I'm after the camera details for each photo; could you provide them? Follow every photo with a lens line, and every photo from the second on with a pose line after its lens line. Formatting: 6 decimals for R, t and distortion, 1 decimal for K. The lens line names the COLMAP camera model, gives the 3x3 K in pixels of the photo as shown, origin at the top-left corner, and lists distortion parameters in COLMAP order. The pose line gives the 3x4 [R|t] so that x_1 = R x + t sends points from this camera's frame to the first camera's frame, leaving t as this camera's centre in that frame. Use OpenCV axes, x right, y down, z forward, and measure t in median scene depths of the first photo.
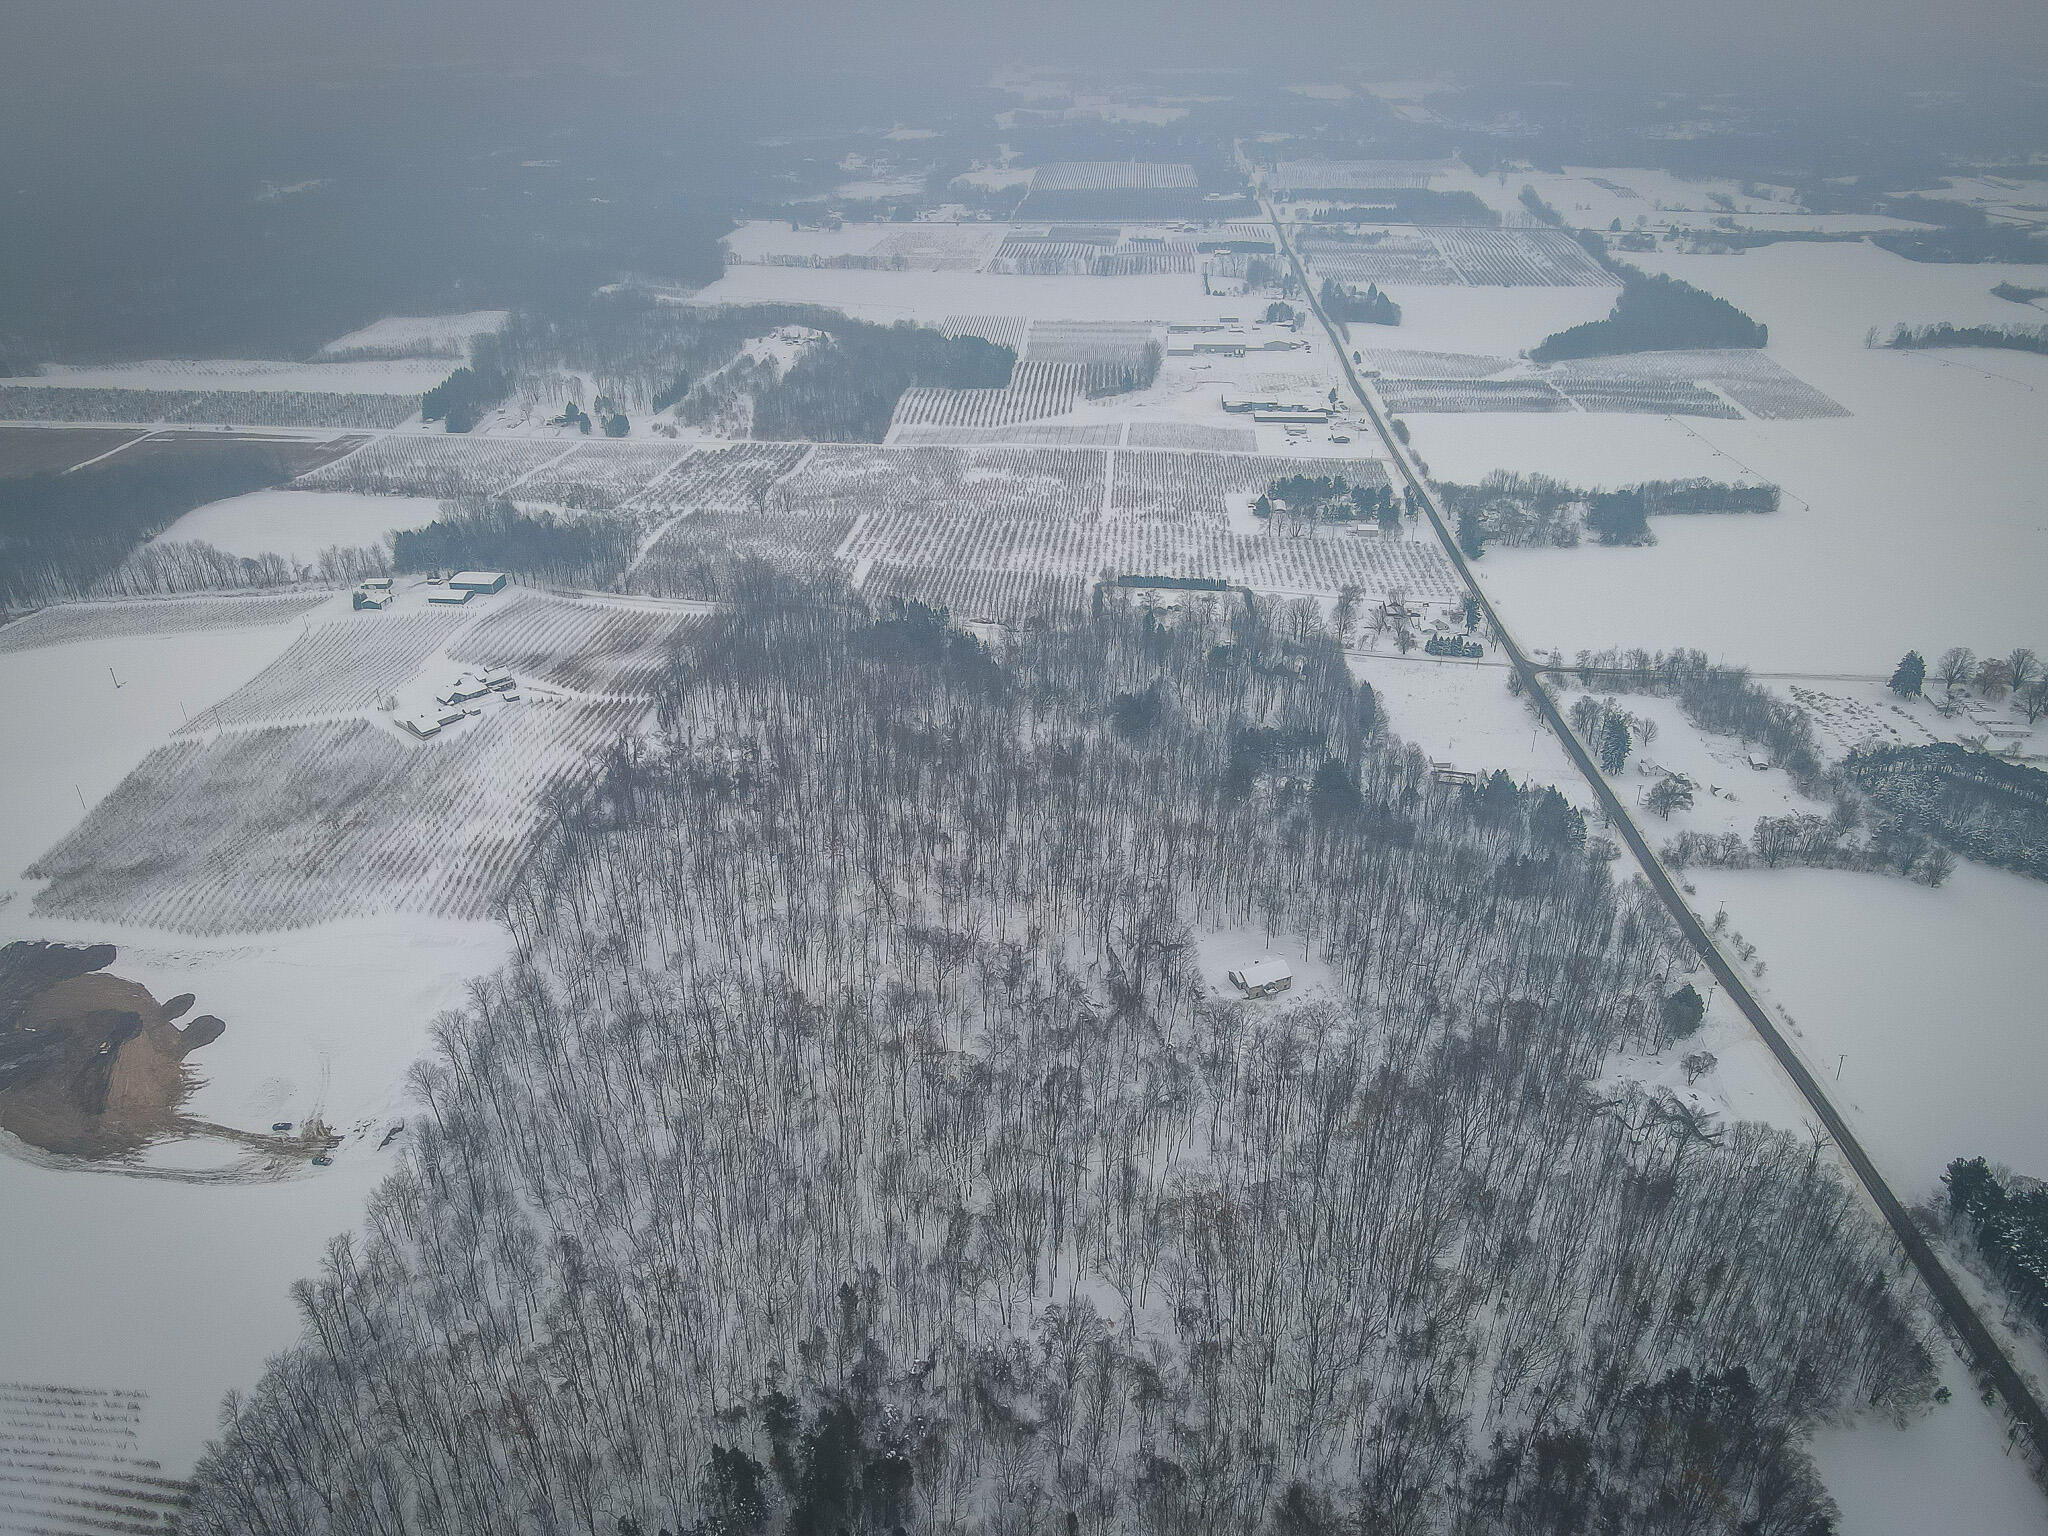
lens RADIAL K [[1412.7, 0, 1024.0], [0, 1412.7, 768.0], [0, 0, 1]] dist [0.004953, 0.002047]
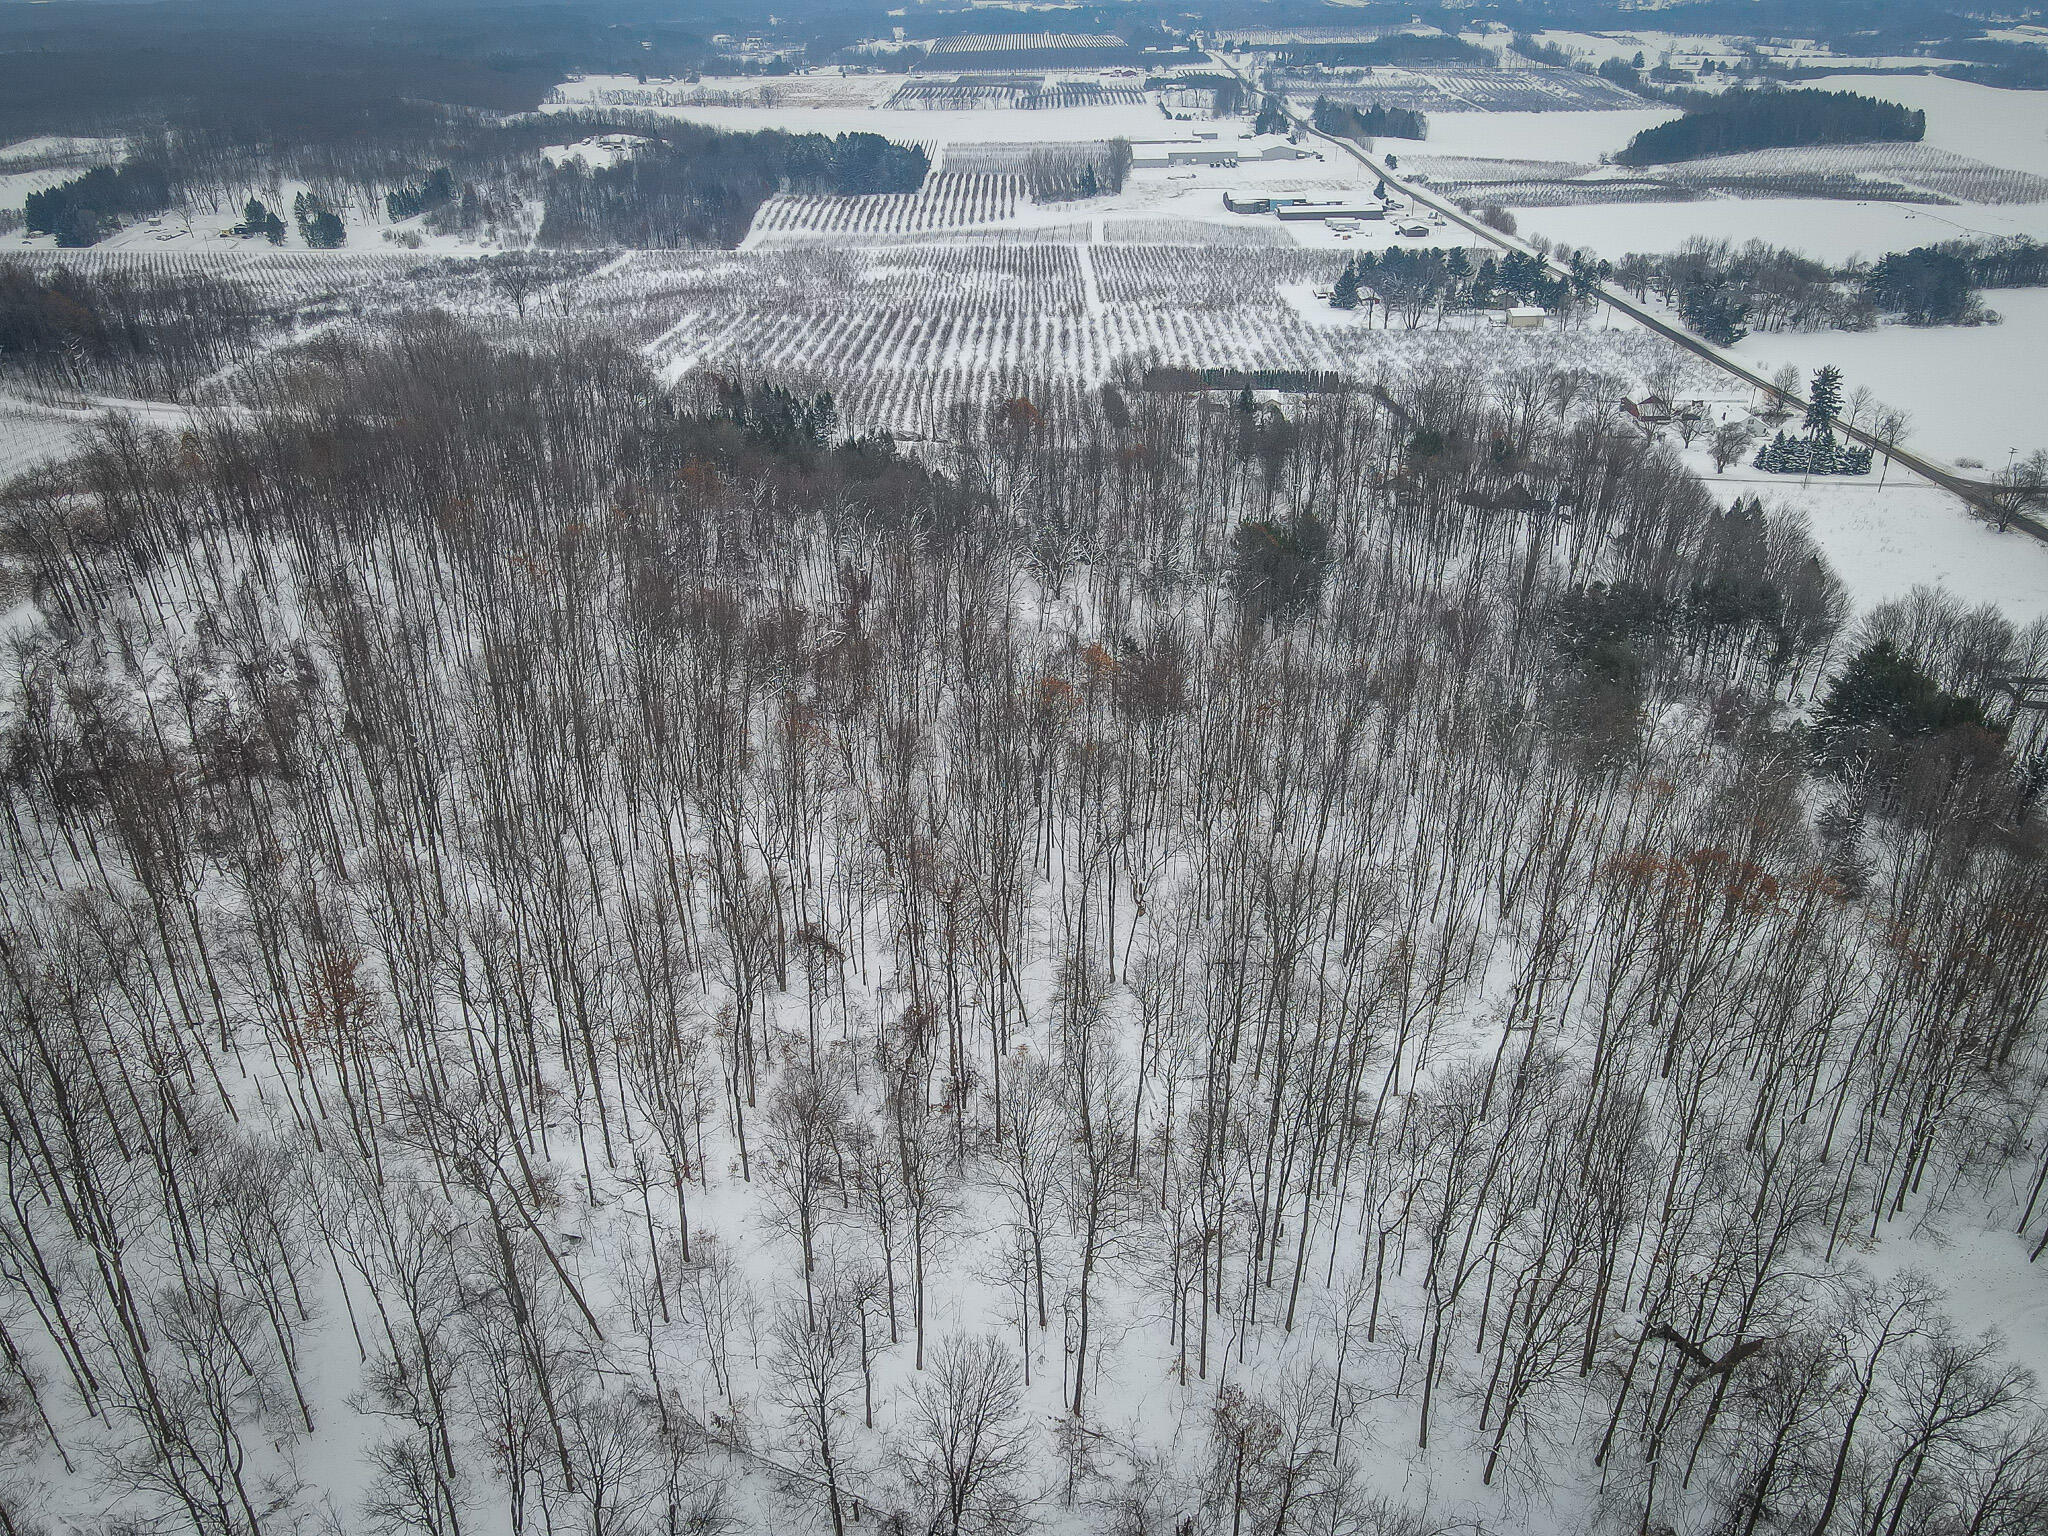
lens RADIAL K [[1453.6, 0, 1024.0], [0, 1453.6, 768.0], [0, 0, 1]] dist [0.039469, -0.030966]
pose [[0.997715, -0.037386, 0.056280, -0.015819], [0.036369, 0.999158, 0.018974, 0.006356], [-0.056942, -0.016884, 0.998235, 0.372665]]
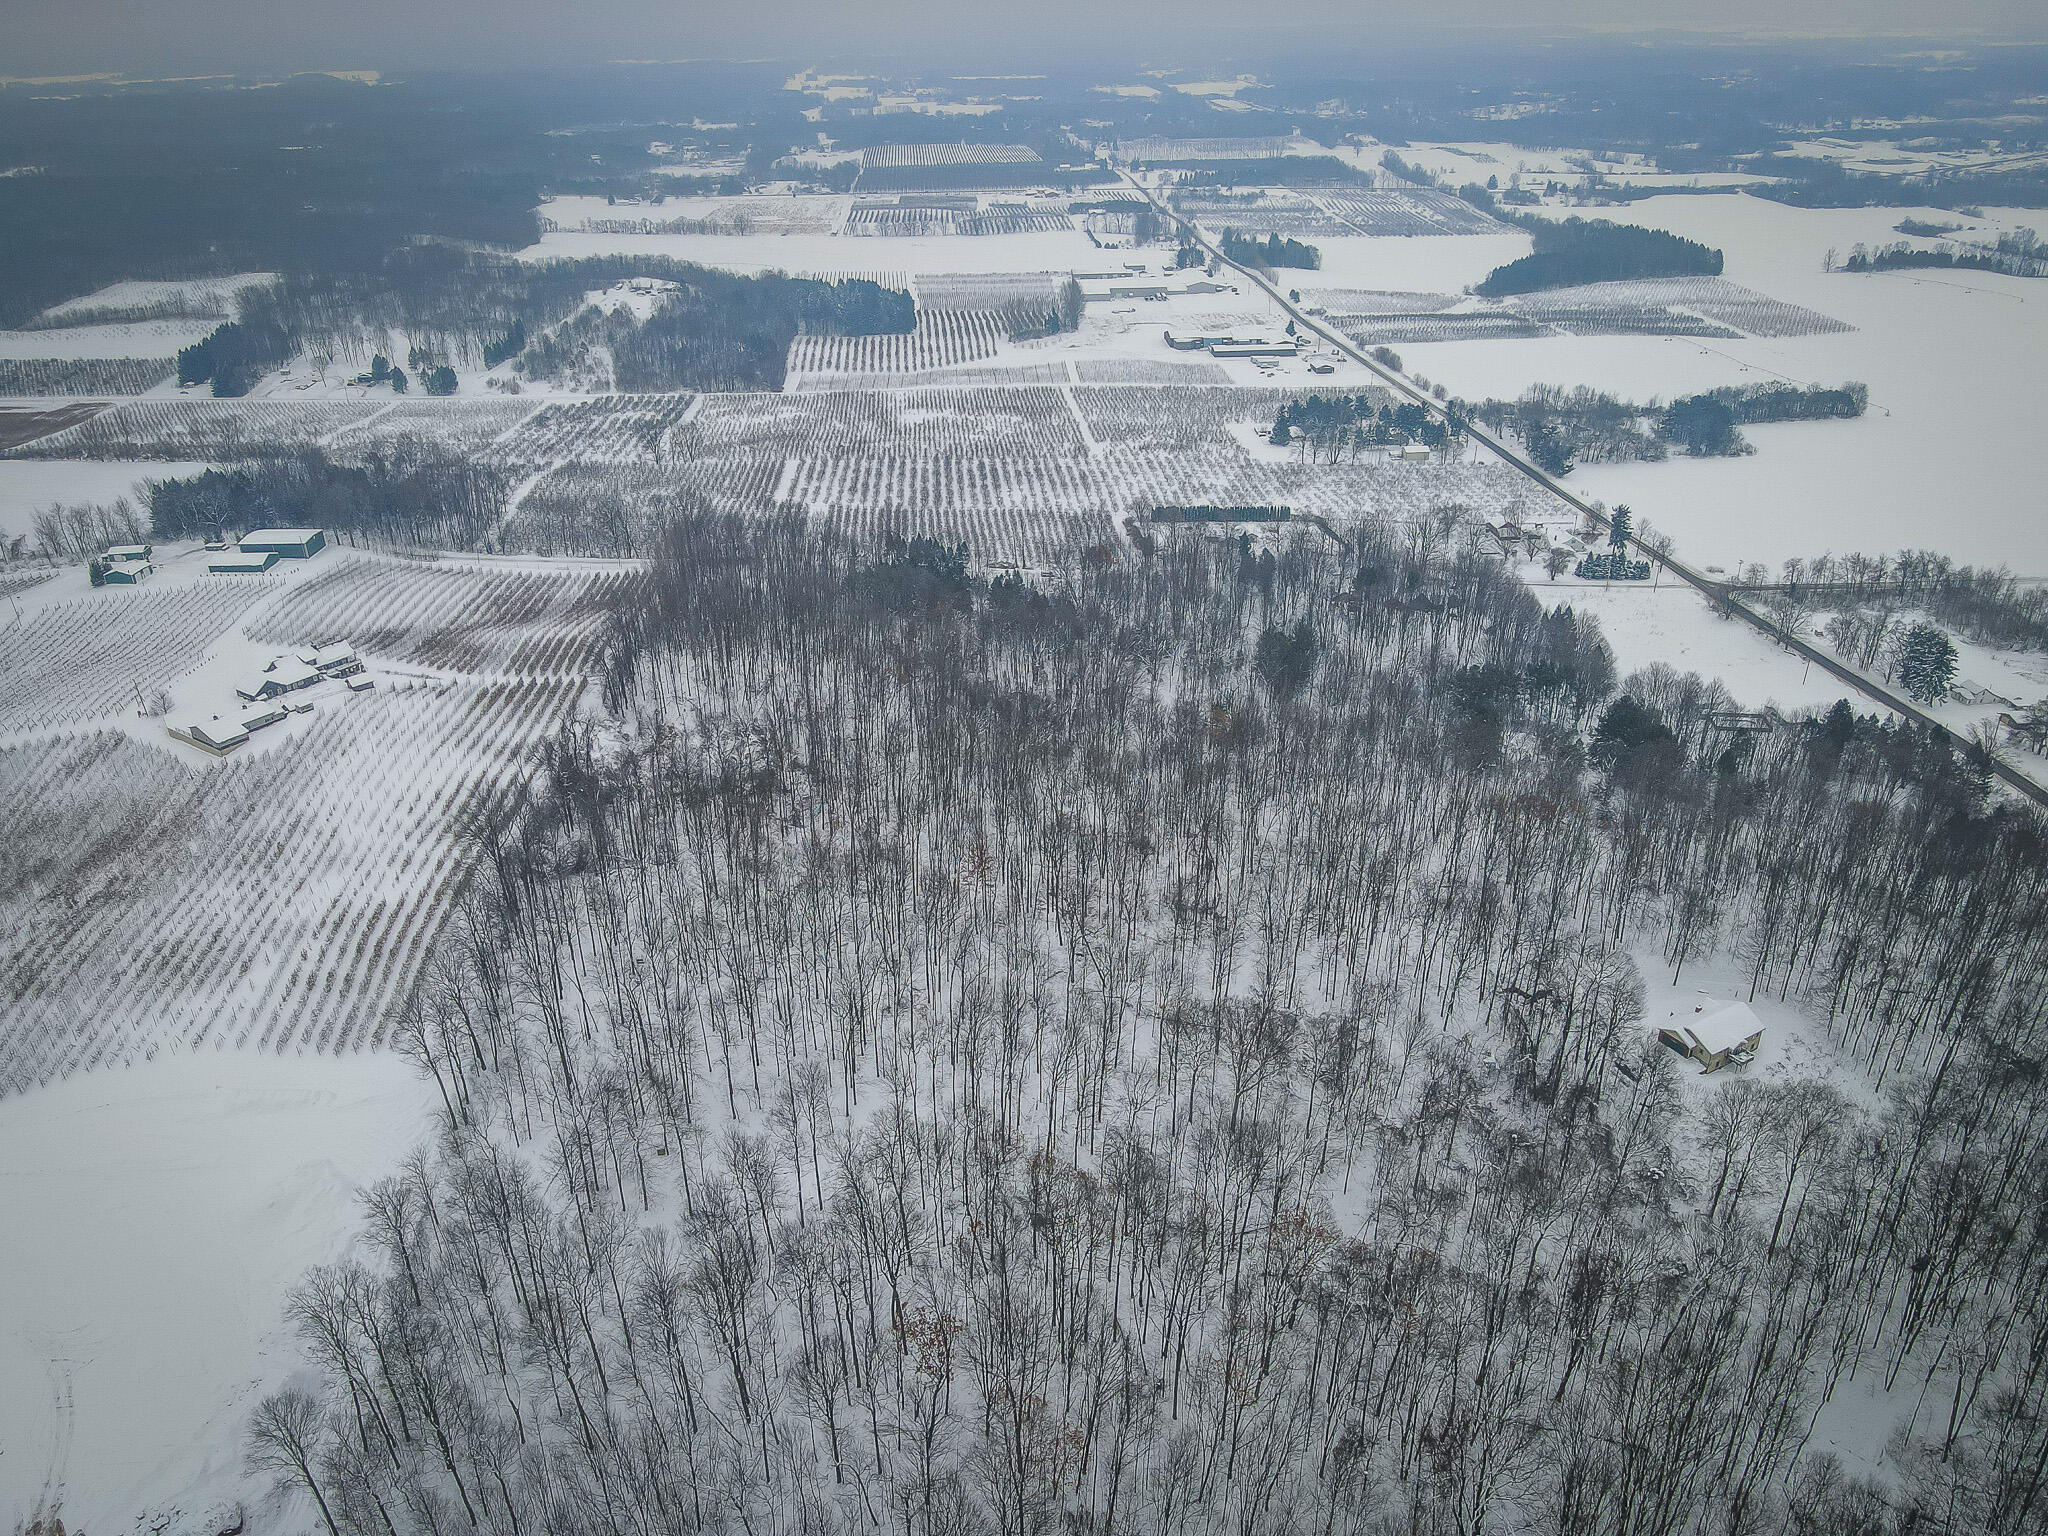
lens RADIAL K [[1432.7, 0, 1024.0], [0, 1432.7, 768.0], [0, 0, 1]] dist [0.015637, 0.003881]
pose [[0.990691, -0.064099, 0.120095, -0.092477], [0.066356, 0.997685, -0.014881, 0.011344], [-0.118863, 0.022712, 0.992651, 0.201874]]
